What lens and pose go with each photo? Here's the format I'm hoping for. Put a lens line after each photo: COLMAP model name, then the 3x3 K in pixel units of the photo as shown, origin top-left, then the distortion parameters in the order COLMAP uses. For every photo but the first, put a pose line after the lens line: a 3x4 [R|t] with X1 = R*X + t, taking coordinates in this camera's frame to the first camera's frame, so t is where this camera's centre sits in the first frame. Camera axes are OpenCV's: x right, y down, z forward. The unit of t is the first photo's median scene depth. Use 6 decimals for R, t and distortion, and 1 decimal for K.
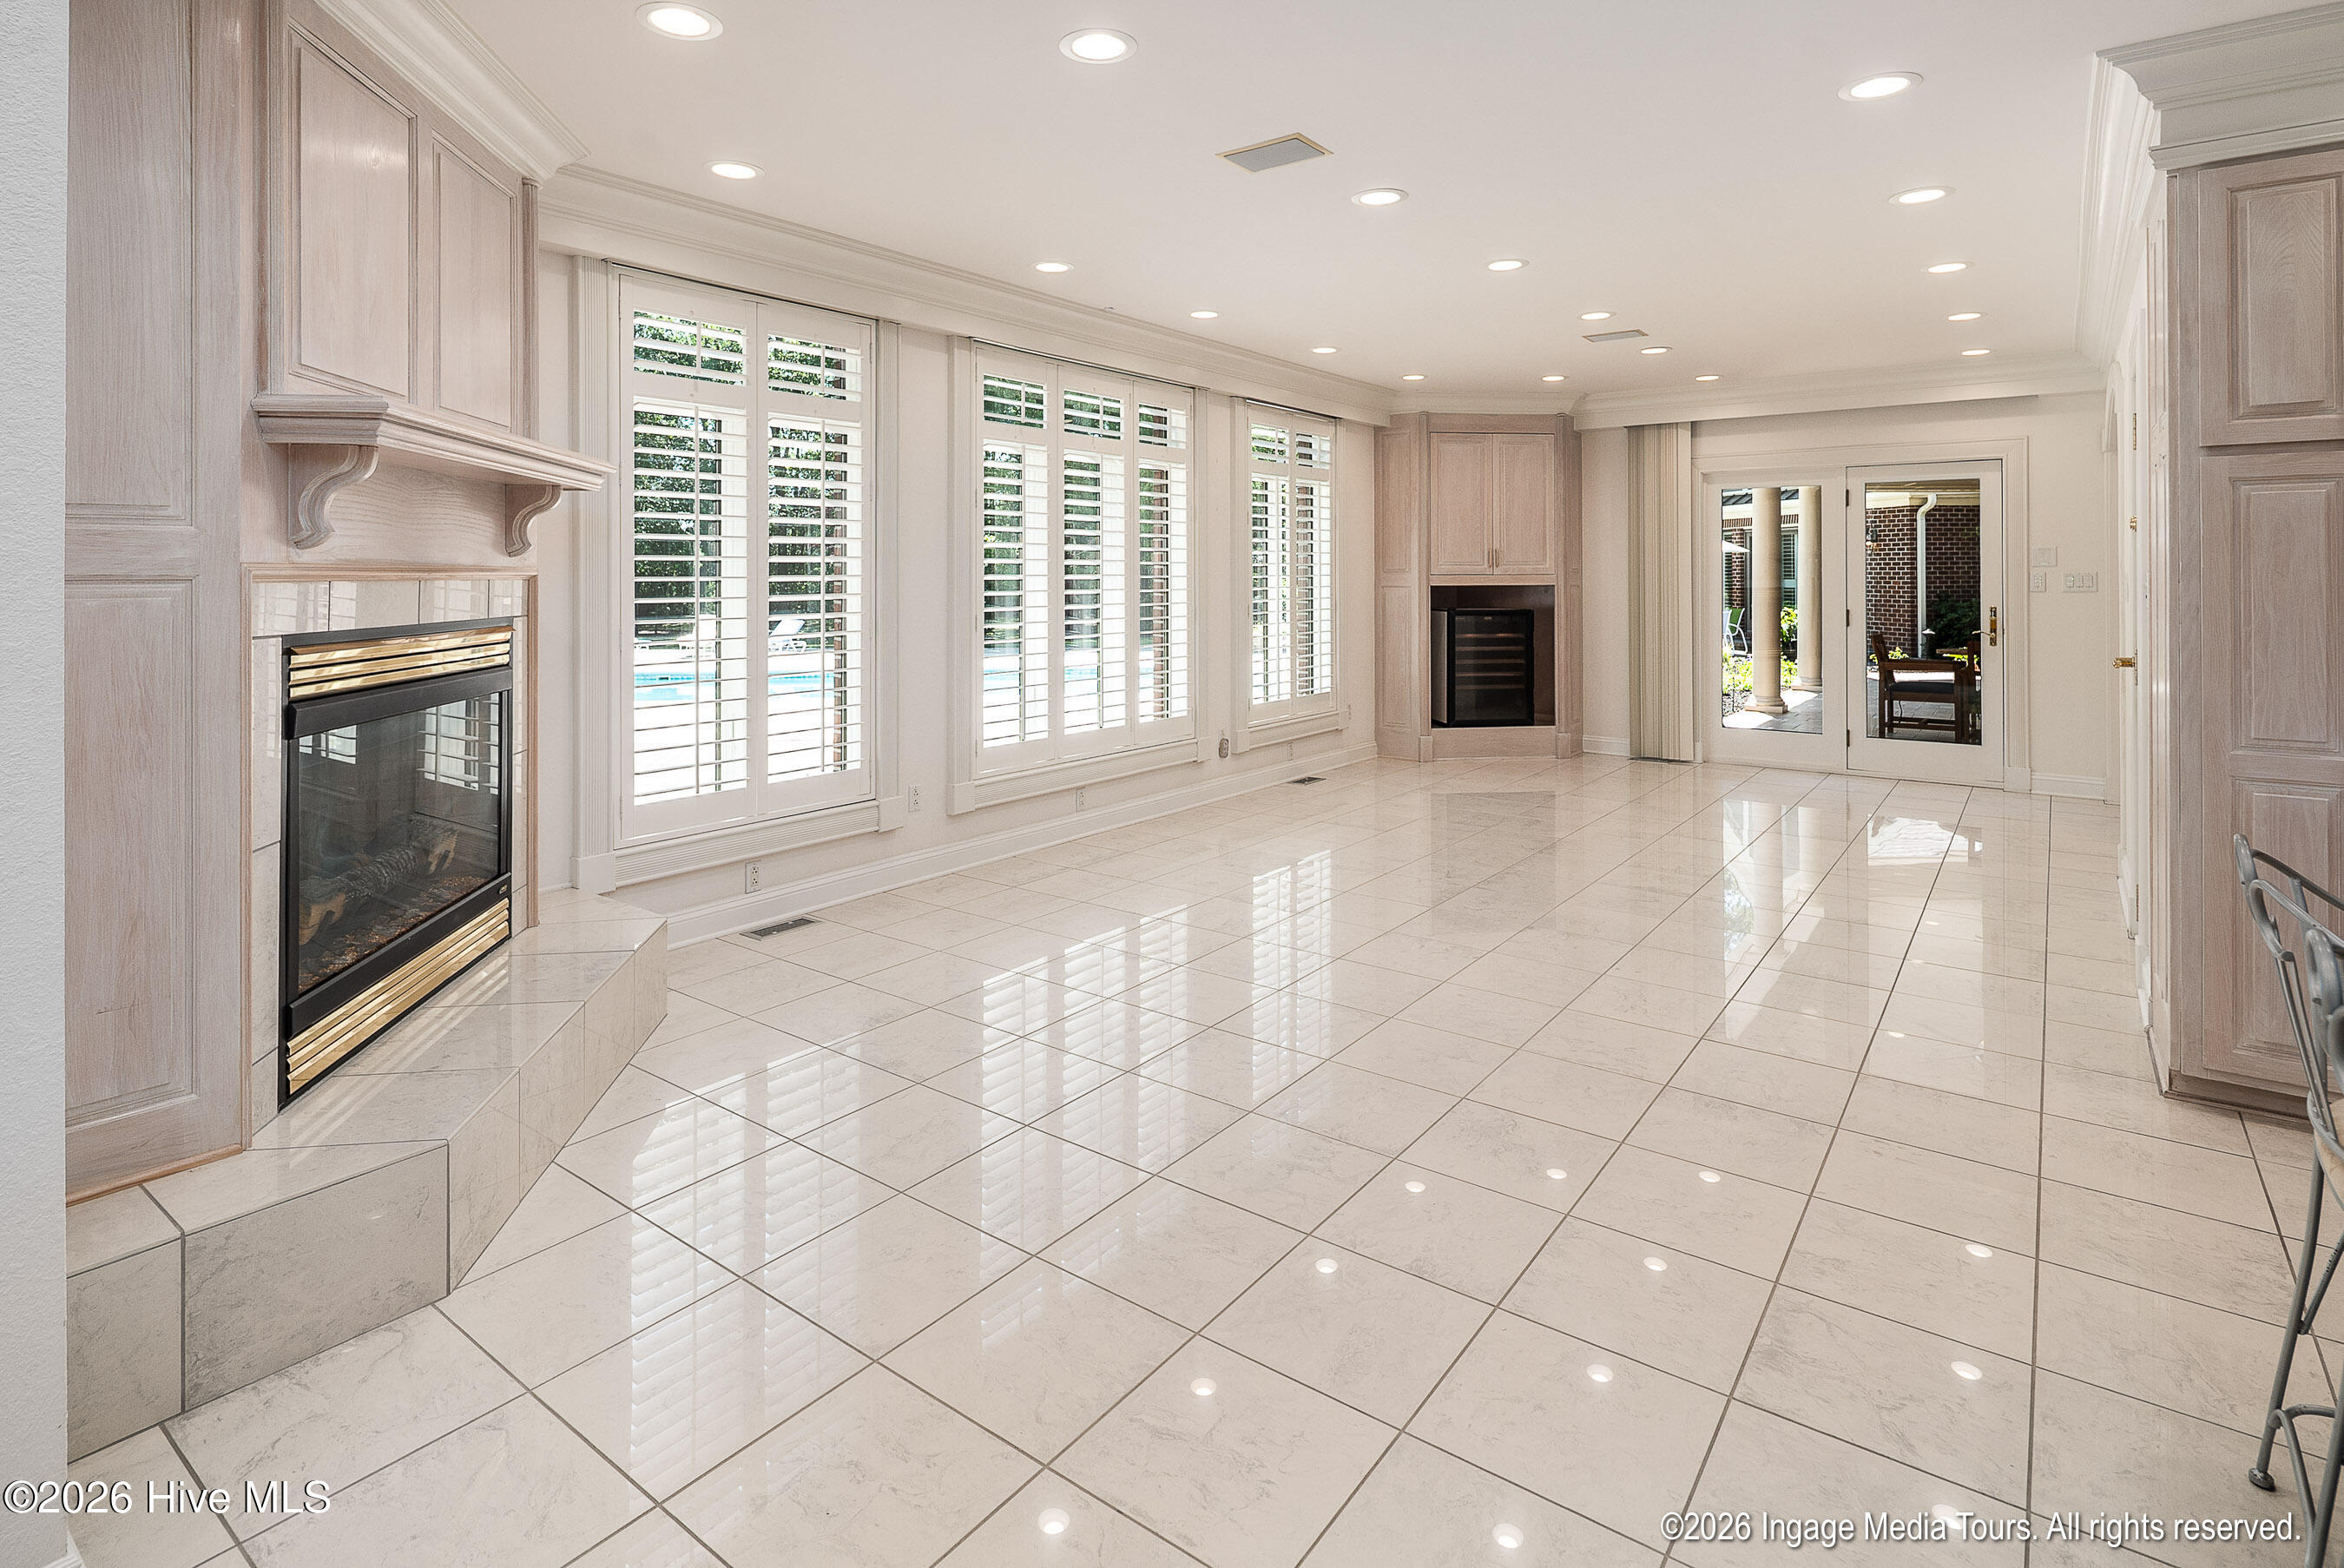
lens RADIAL K [[1190.8, 0, 1173.7], [0, 1190.8, 568.8], [0, 0, 1]] dist [0.007102, -0.004706]
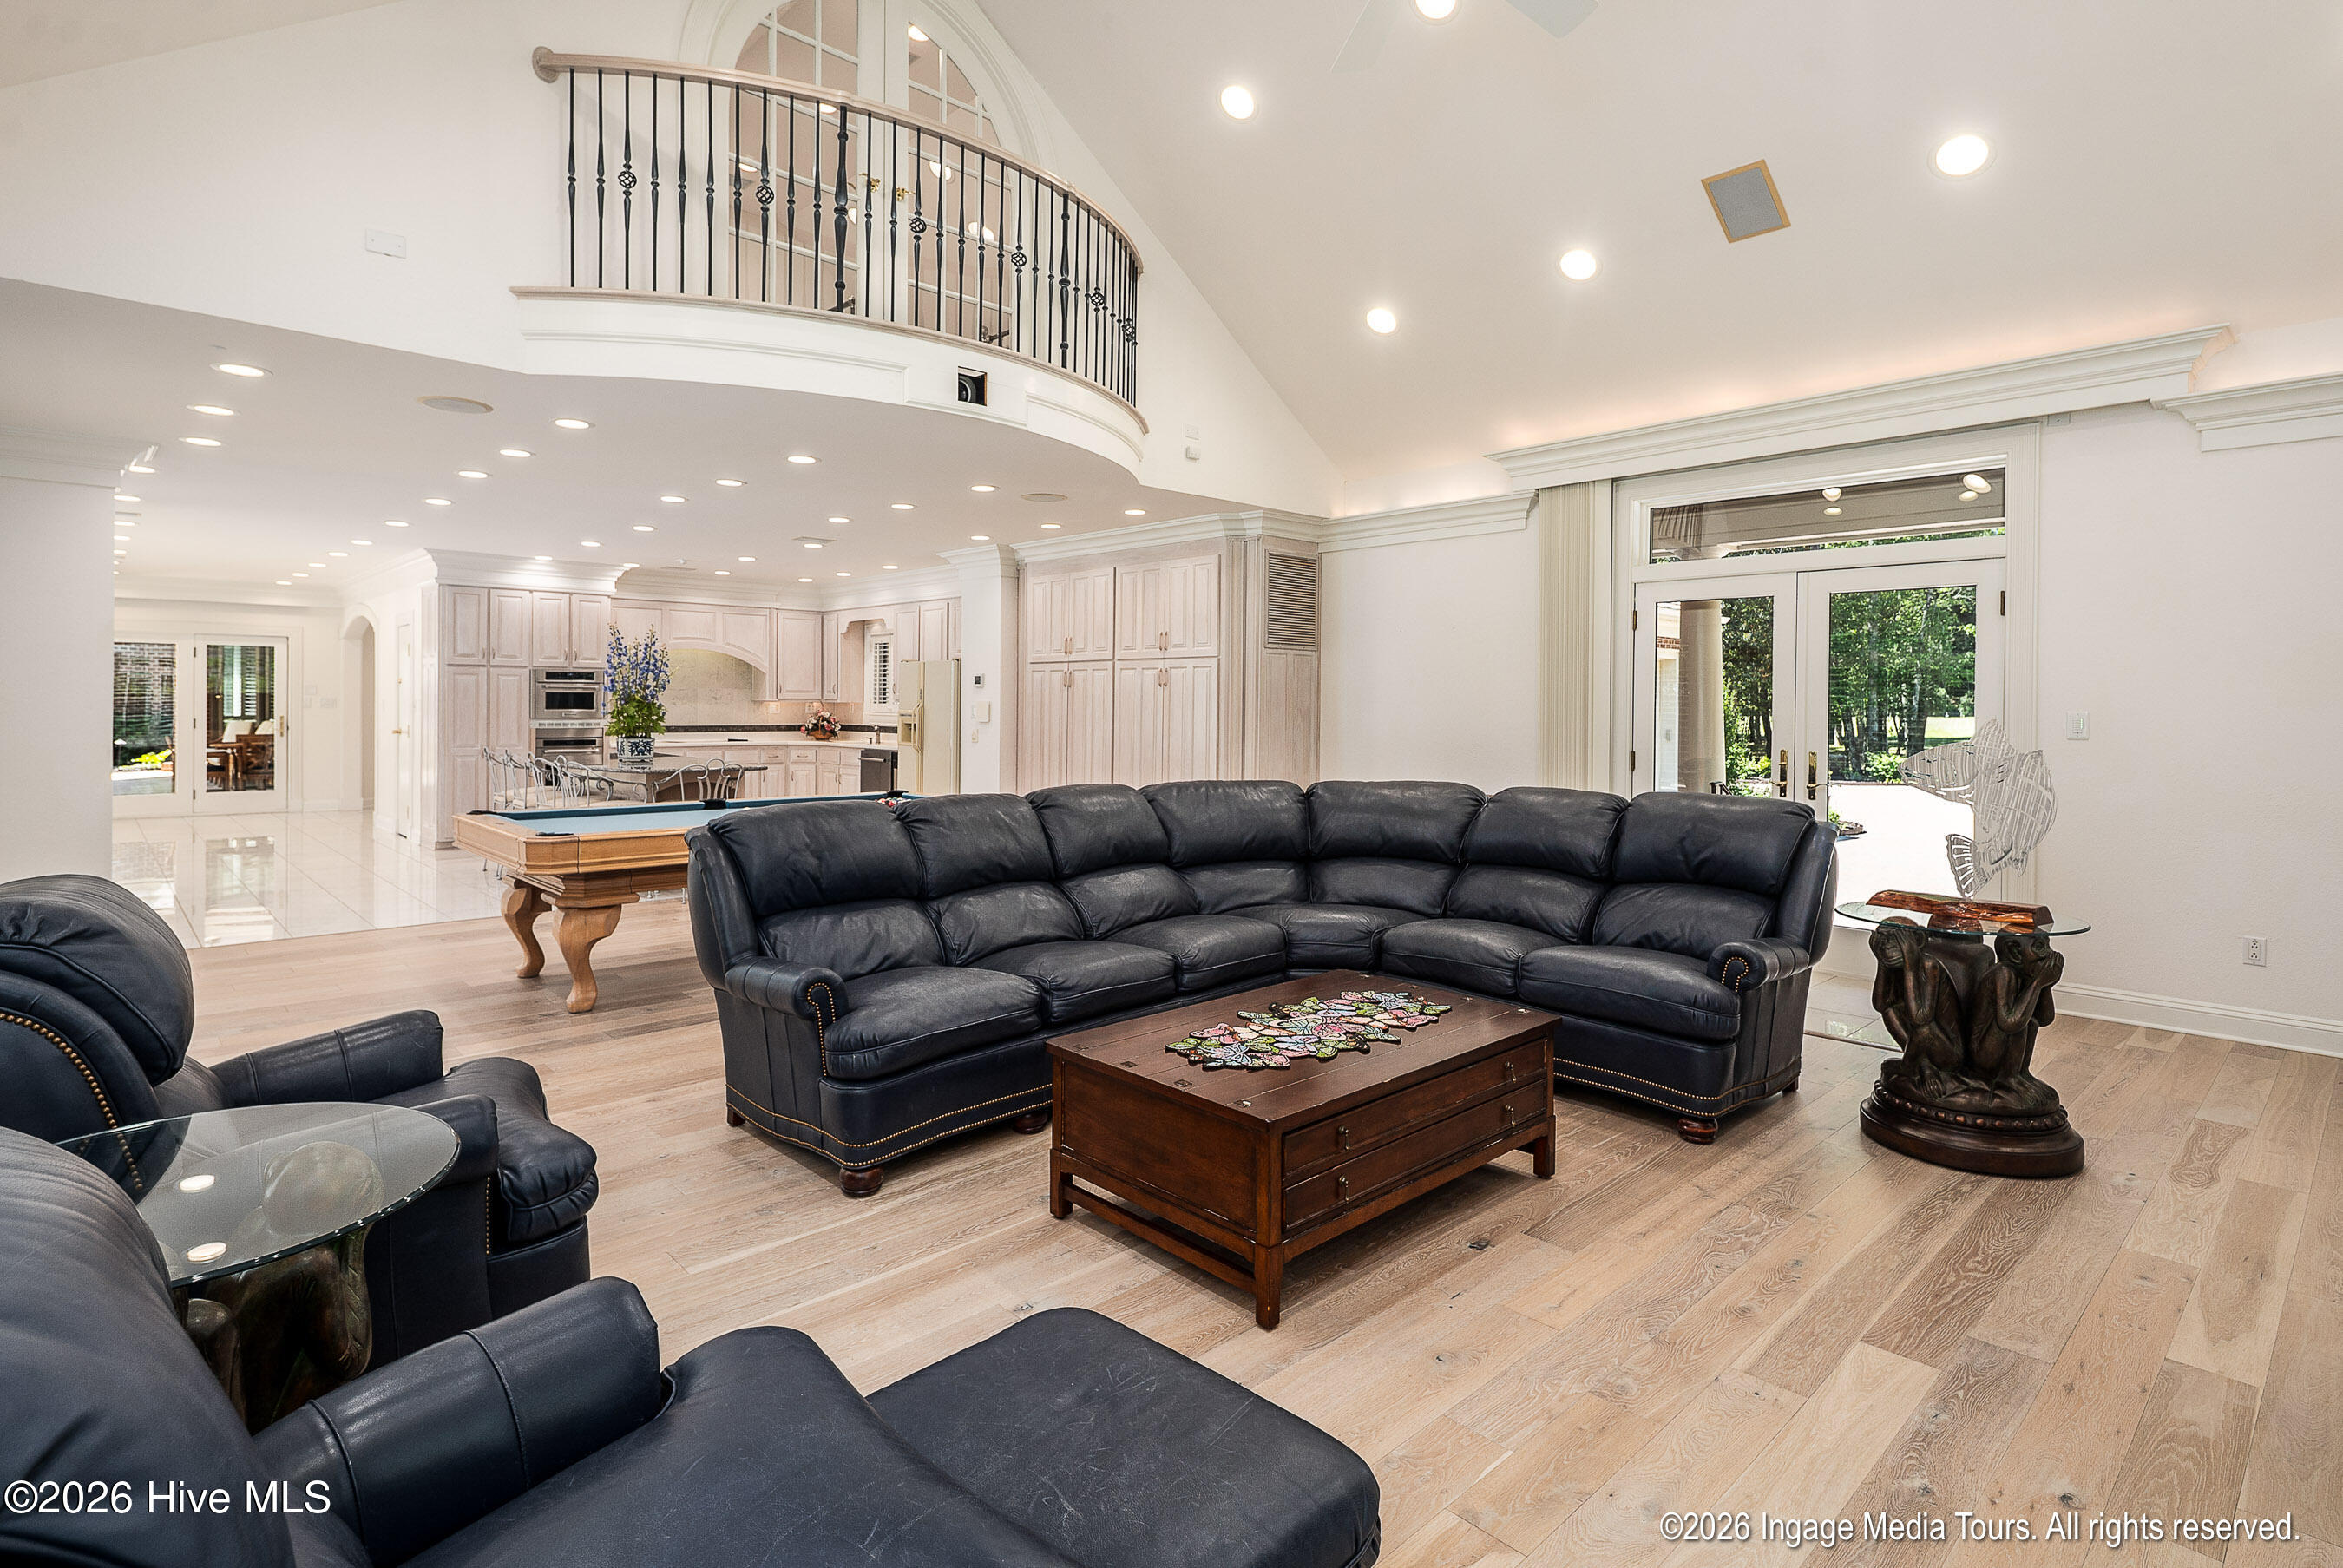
lens RADIAL K [[1190.2, 0, 1168.9], [0, 1190.2, 711.4], [0, 0, 1]] dist [0.007102, -0.004706]
pose [[0.175391, -0.003425, 0.984493, -1.927668], [-0.012479, 0.999906, 0.005702, -0.006658], [-0.984420, -0.013285, 0.175332, -1.487814]]
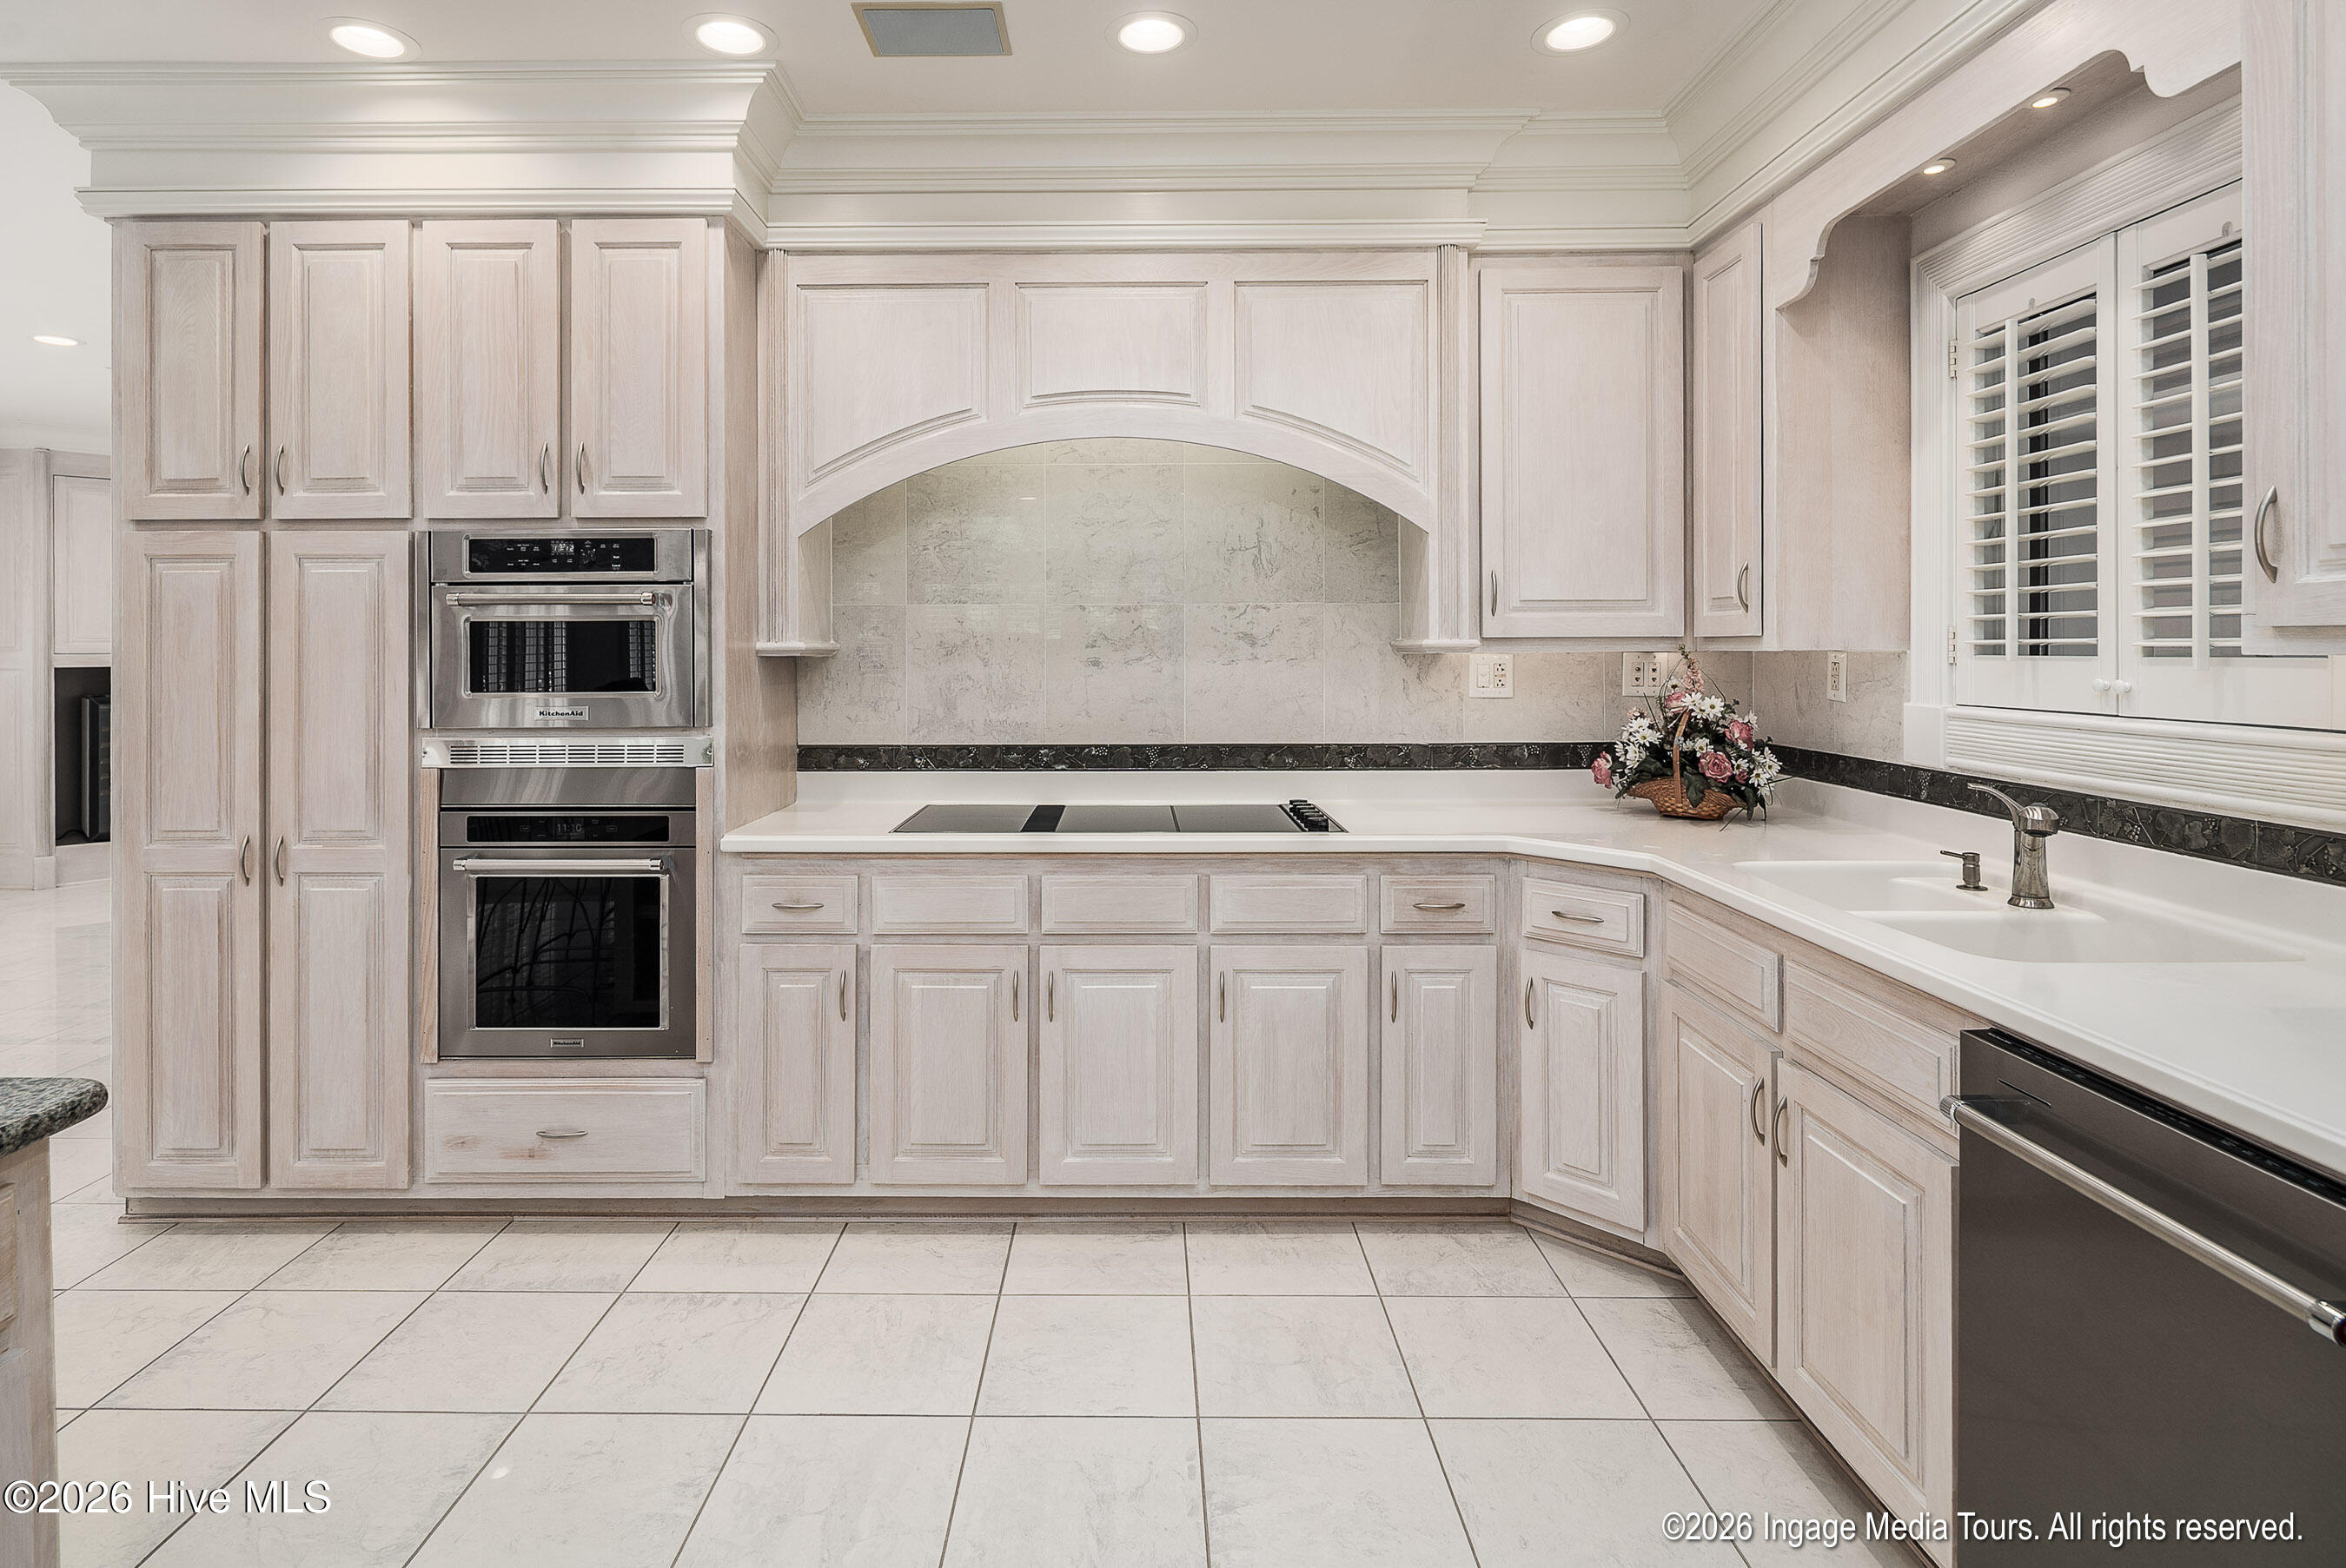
lens RADIAL K [[1191.7, 0, 1126.2], [0, 1191.7, 646.5], [0, 0, 1]] dist [0.007102, -0.004706]
pose [[0.808009, -0.001240, 0.589168, 0.803911], [-0.000311, 0.999997, 0.002532, -0.005382], [-0.589170, -0.002229, 0.808006, -0.178659]]
